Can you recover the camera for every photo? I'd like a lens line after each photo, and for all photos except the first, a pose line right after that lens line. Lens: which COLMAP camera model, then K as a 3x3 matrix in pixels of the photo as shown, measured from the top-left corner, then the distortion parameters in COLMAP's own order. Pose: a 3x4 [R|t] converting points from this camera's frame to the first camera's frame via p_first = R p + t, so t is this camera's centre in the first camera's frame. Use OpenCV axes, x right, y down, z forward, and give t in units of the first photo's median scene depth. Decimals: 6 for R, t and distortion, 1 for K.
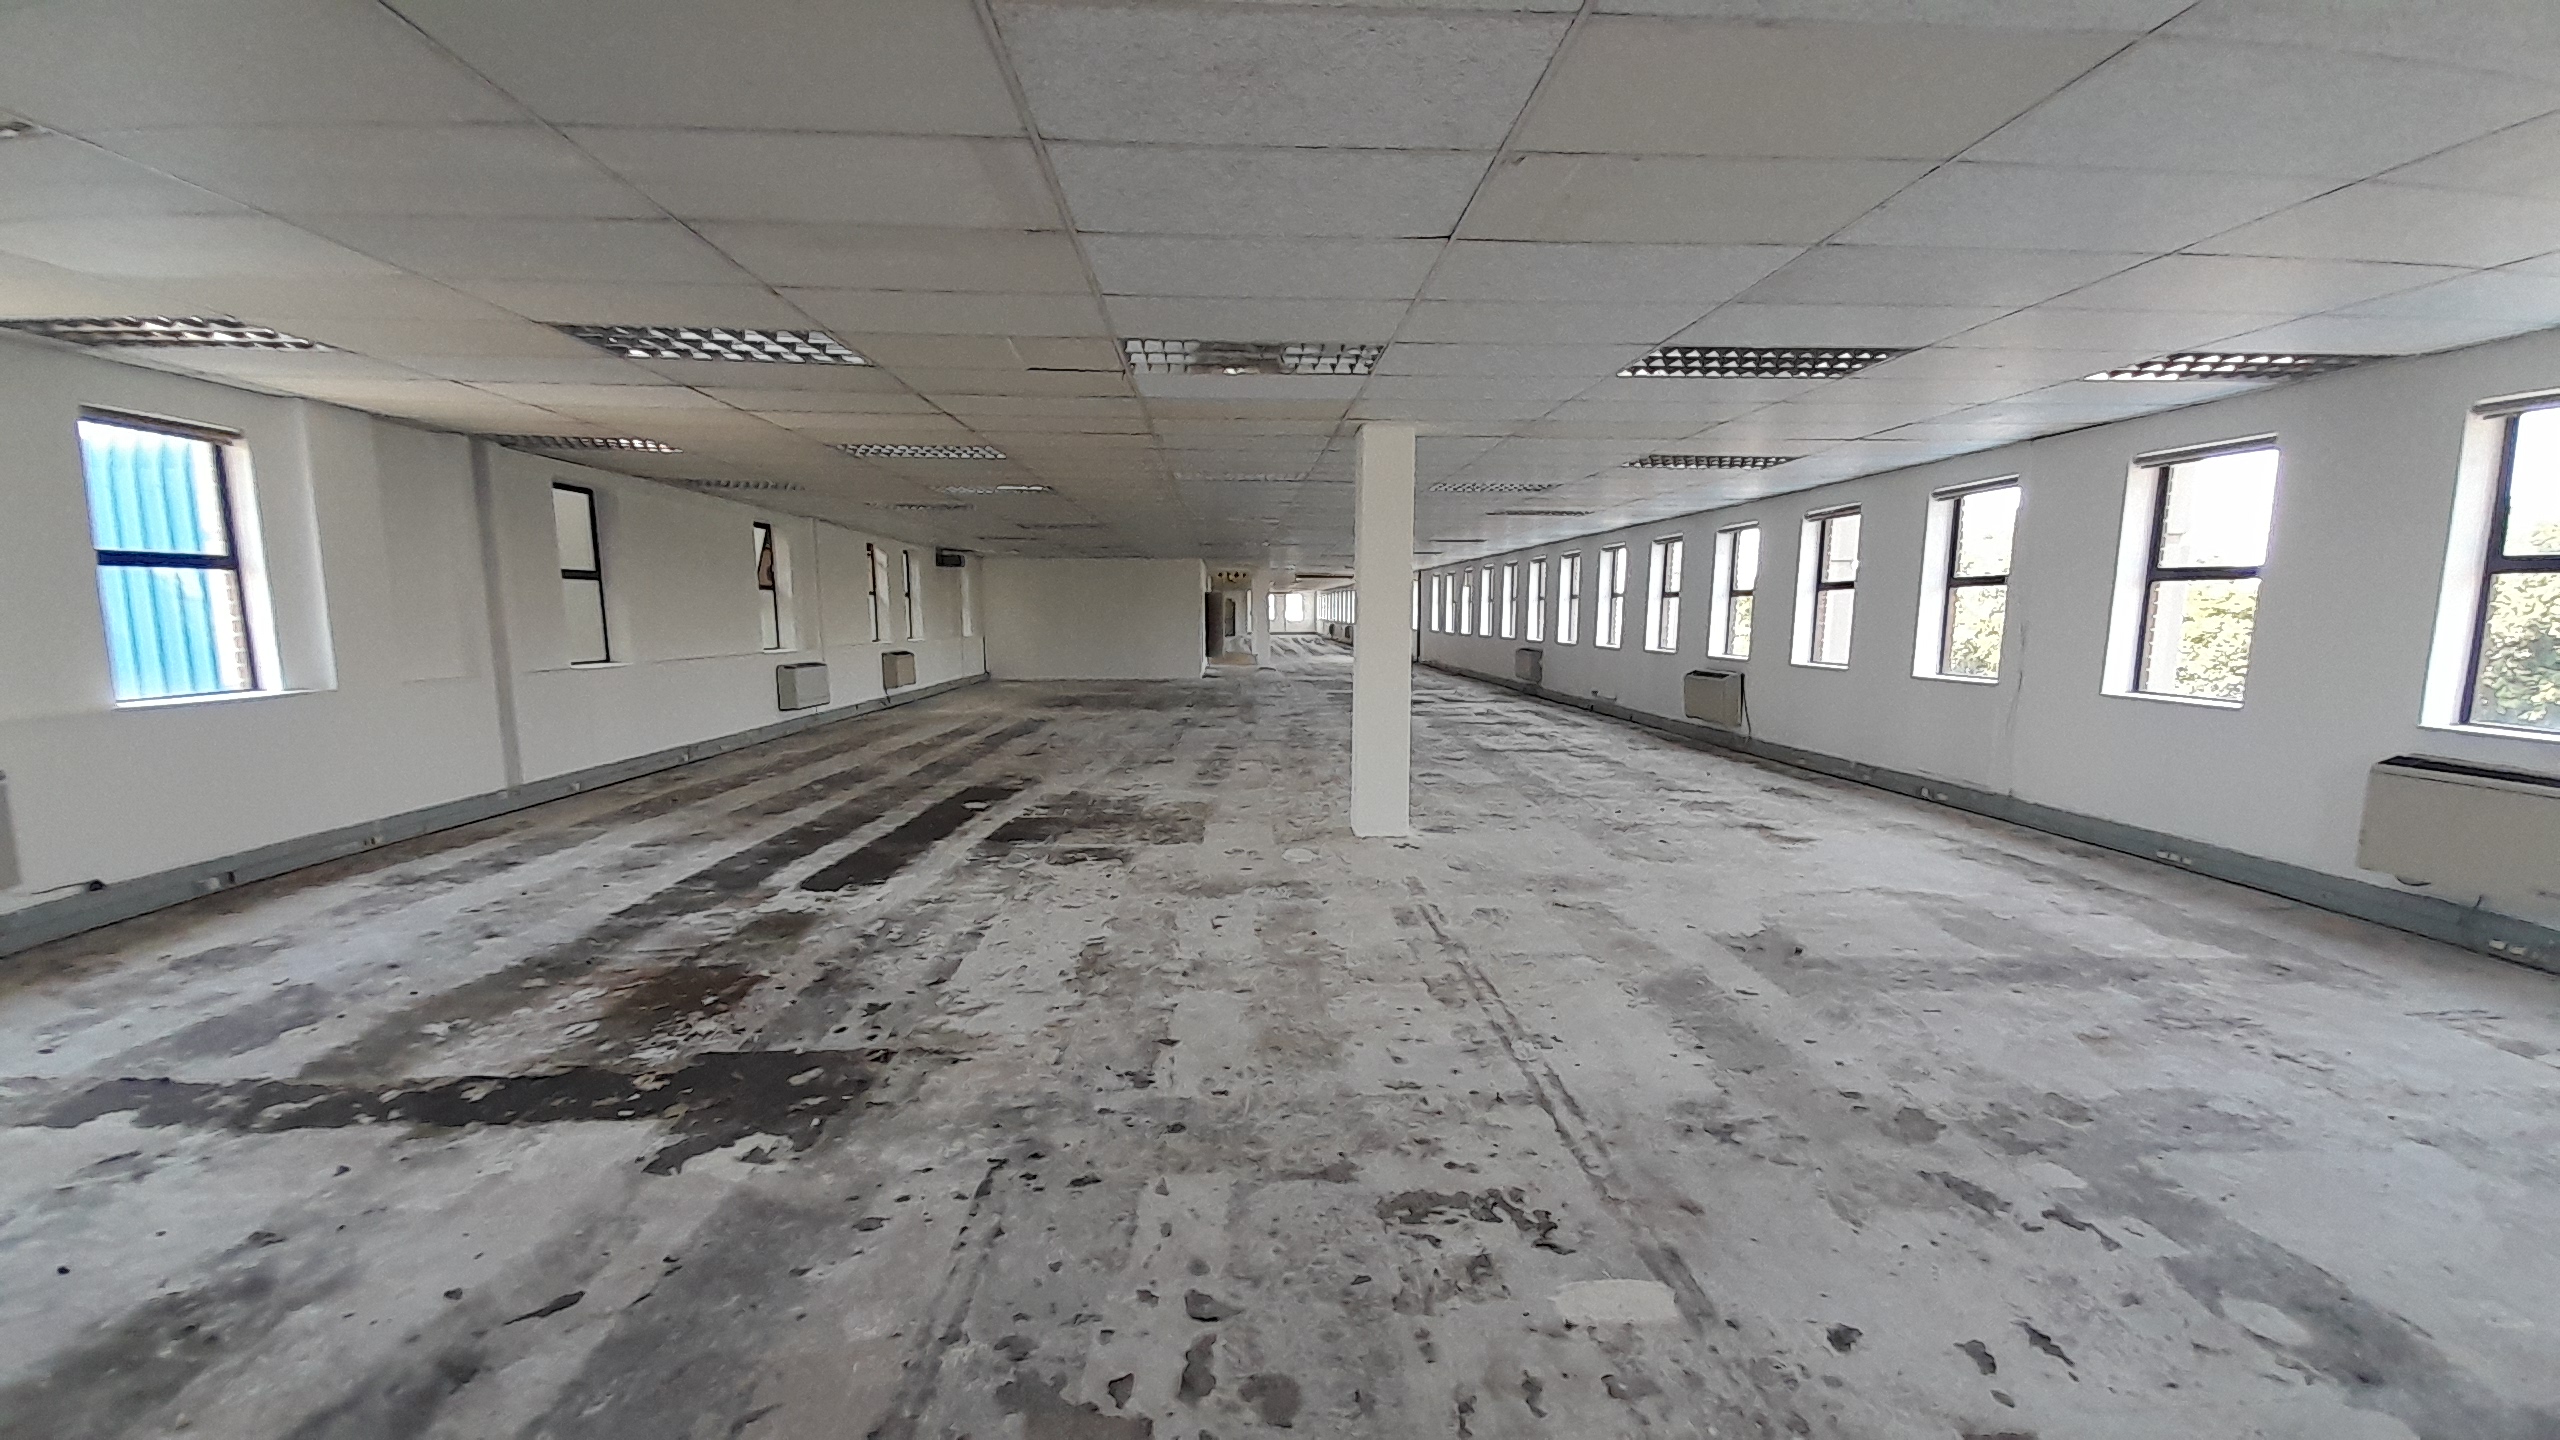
lens RADIAL K [[1012.7, 0, 1285.7], [0, 1012.7, 750.9], [0, 0, 1]] dist [0.018582, -0.014871]
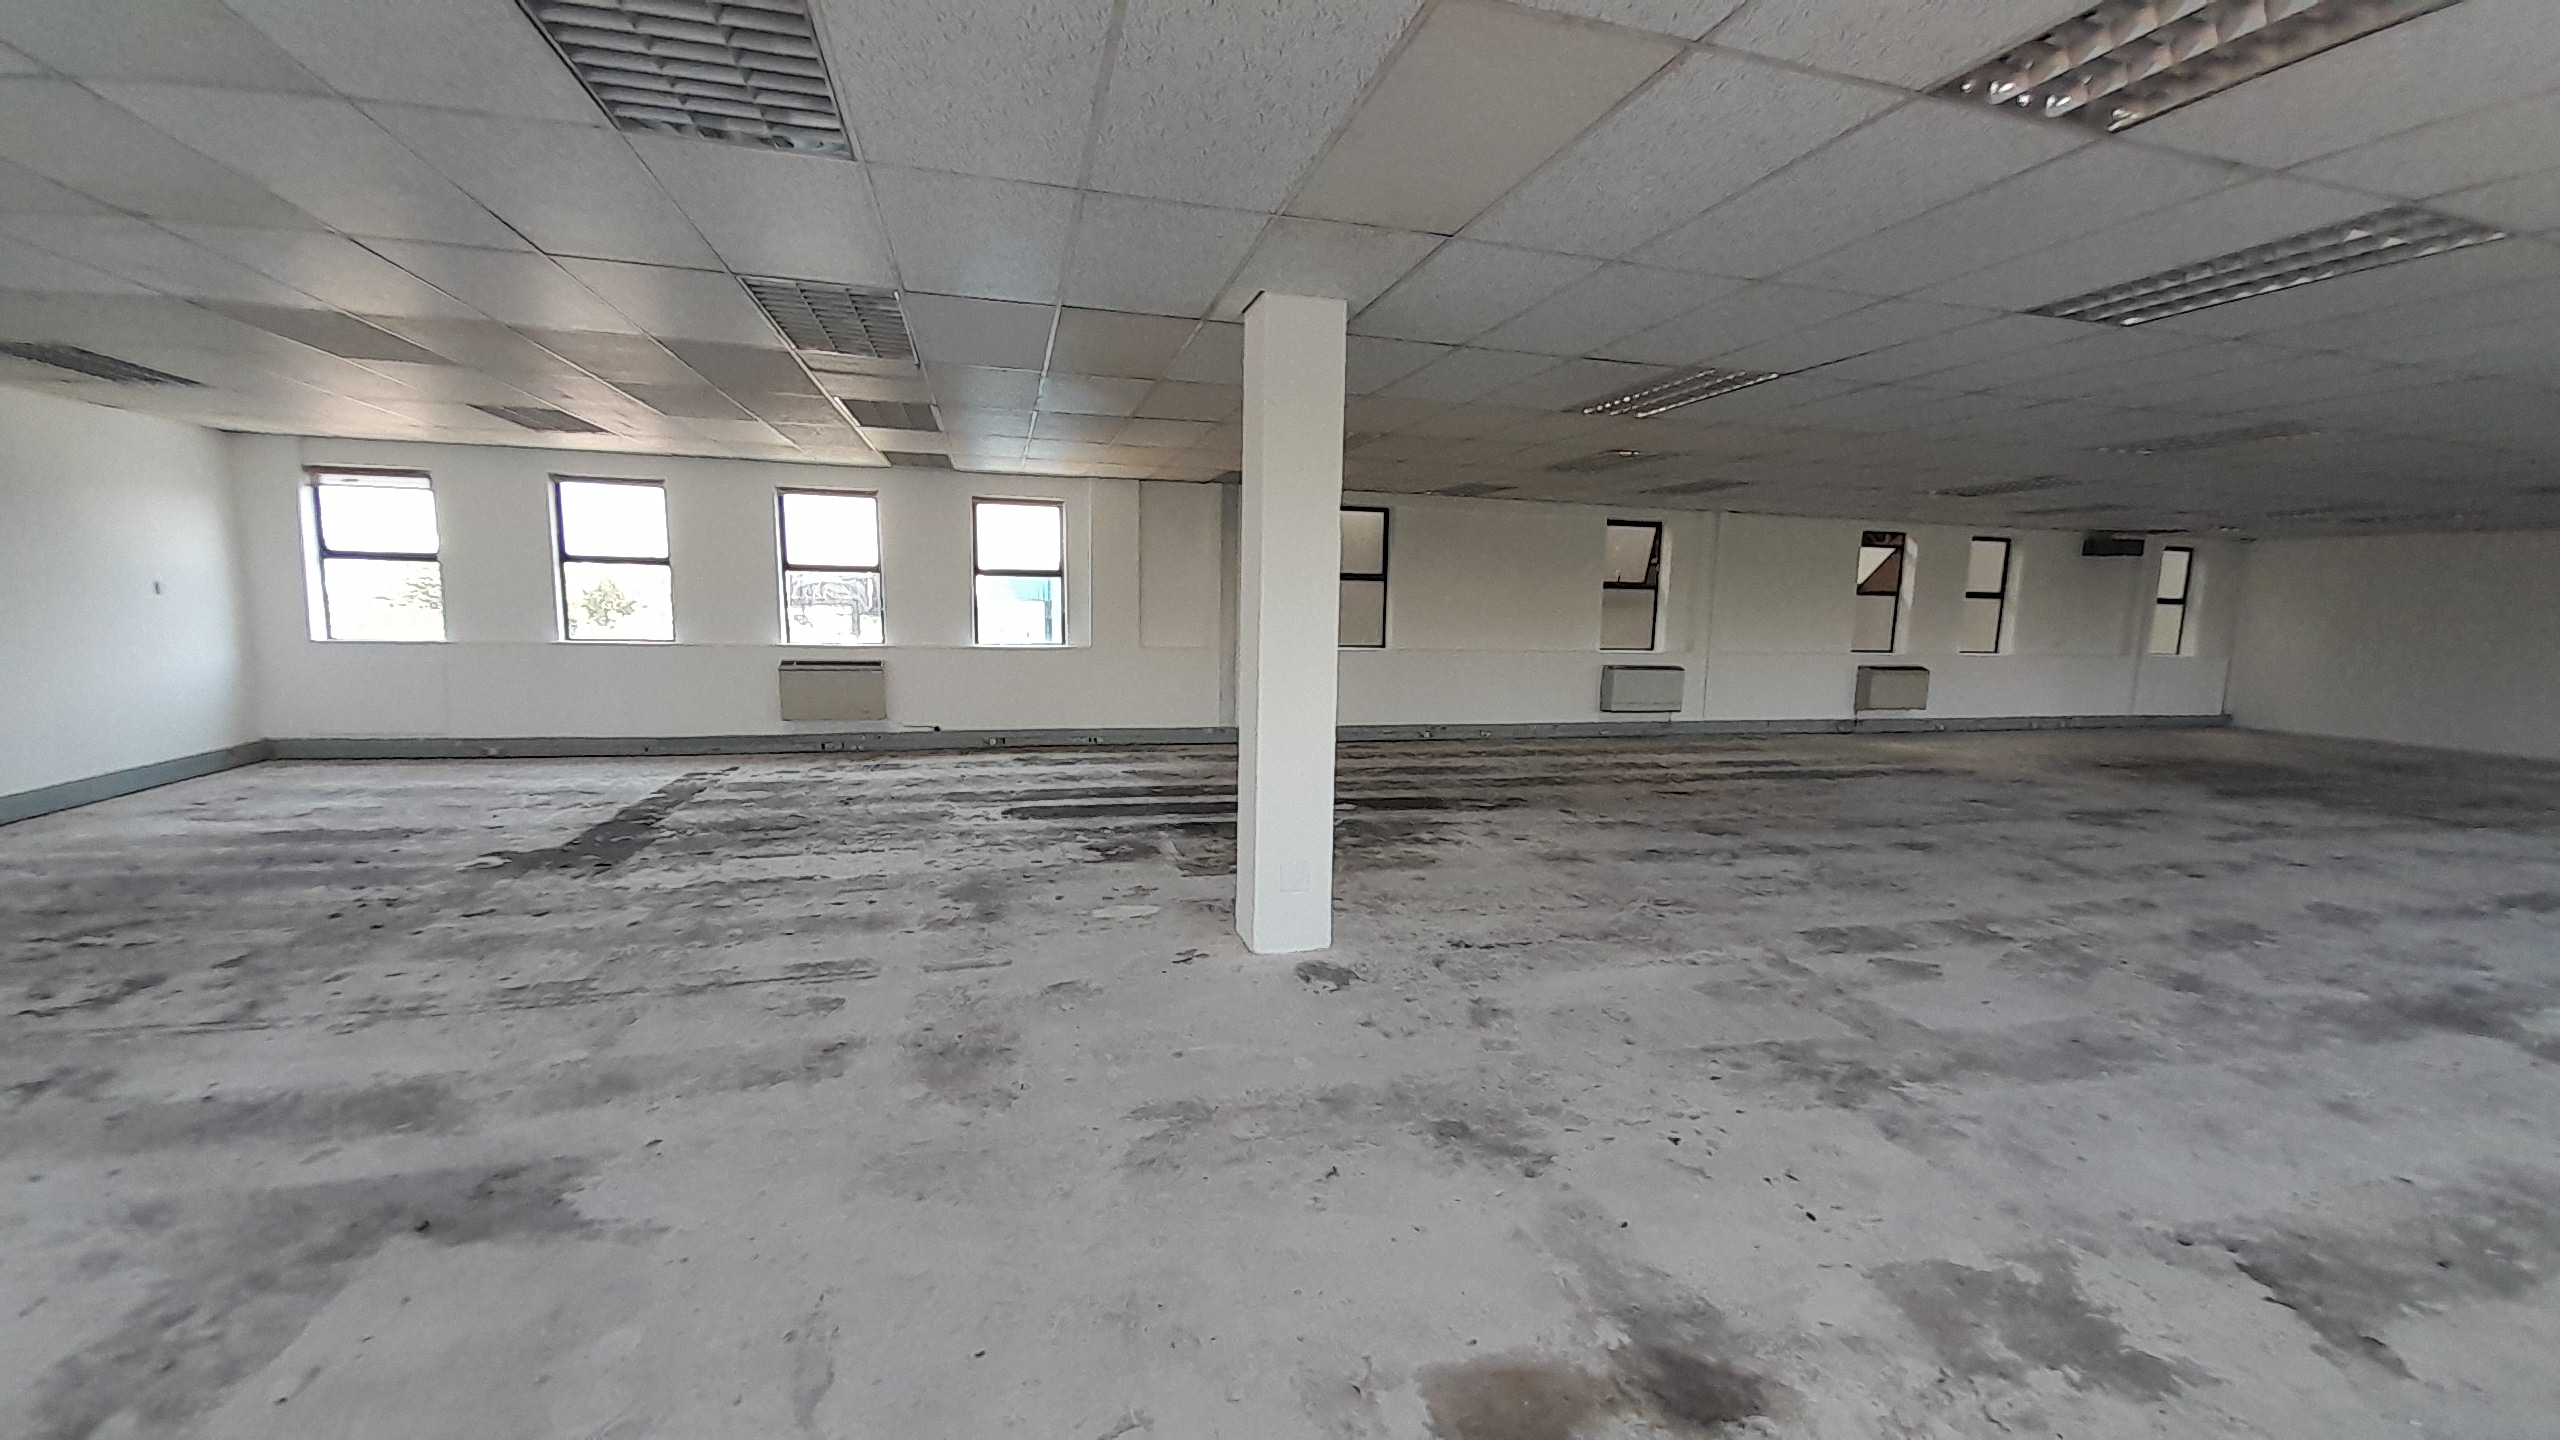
lens RADIAL K [[1012.7, 0, 1278.7], [0, 1012.7, 745.8], [0, 0, 1]] dist [0.018582, -0.014871]
pose [[0.217042, 0.134270, -0.966884, 1.066749], [-0.150151, 0.983299, 0.102845, -0.164330], [0.964545, 0.122856, 0.233578, 1.266303]]
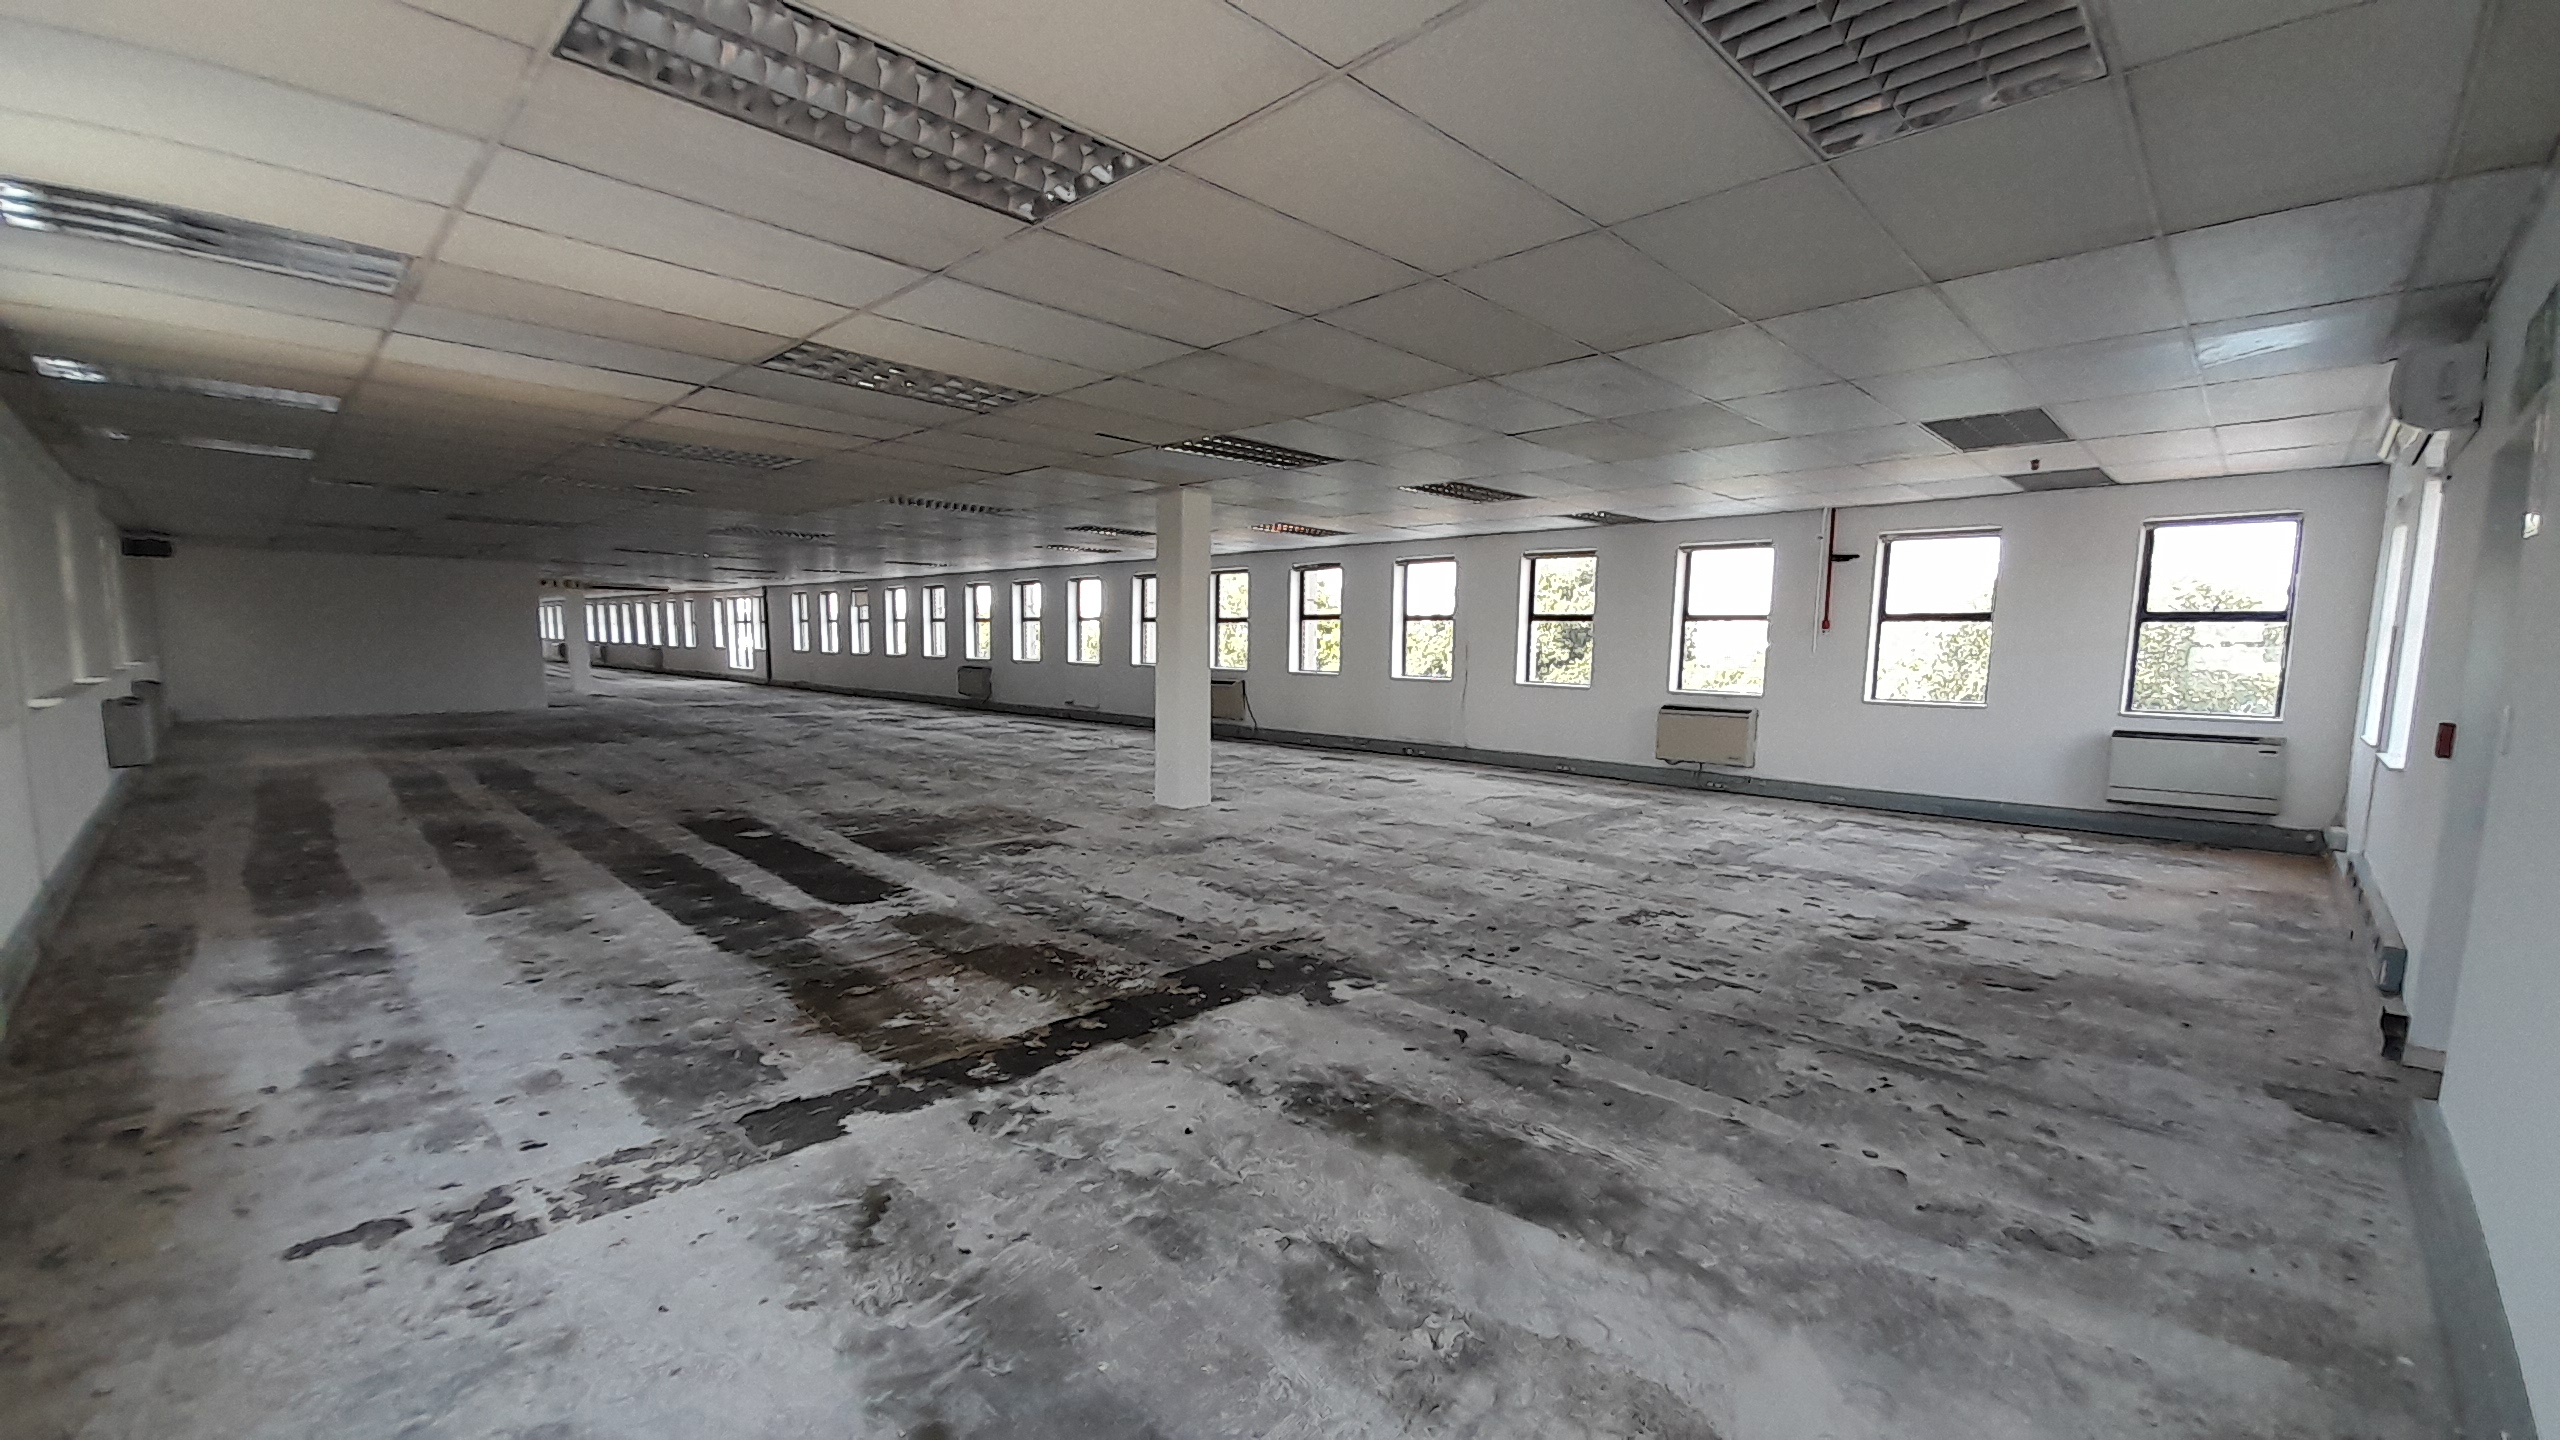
lens RADIAL K [[1012.7, 0, 1284.6], [0, 1012.7, 753.7], [0, 0, 1]] dist [0.018582, -0.014871]
pose [[0.733707, -0.069559, 0.675896, -1.025603], [0.080732, 0.996624, 0.014928, 0.009853], [-0.674653, 0.043614, 0.736846, -0.044682]]
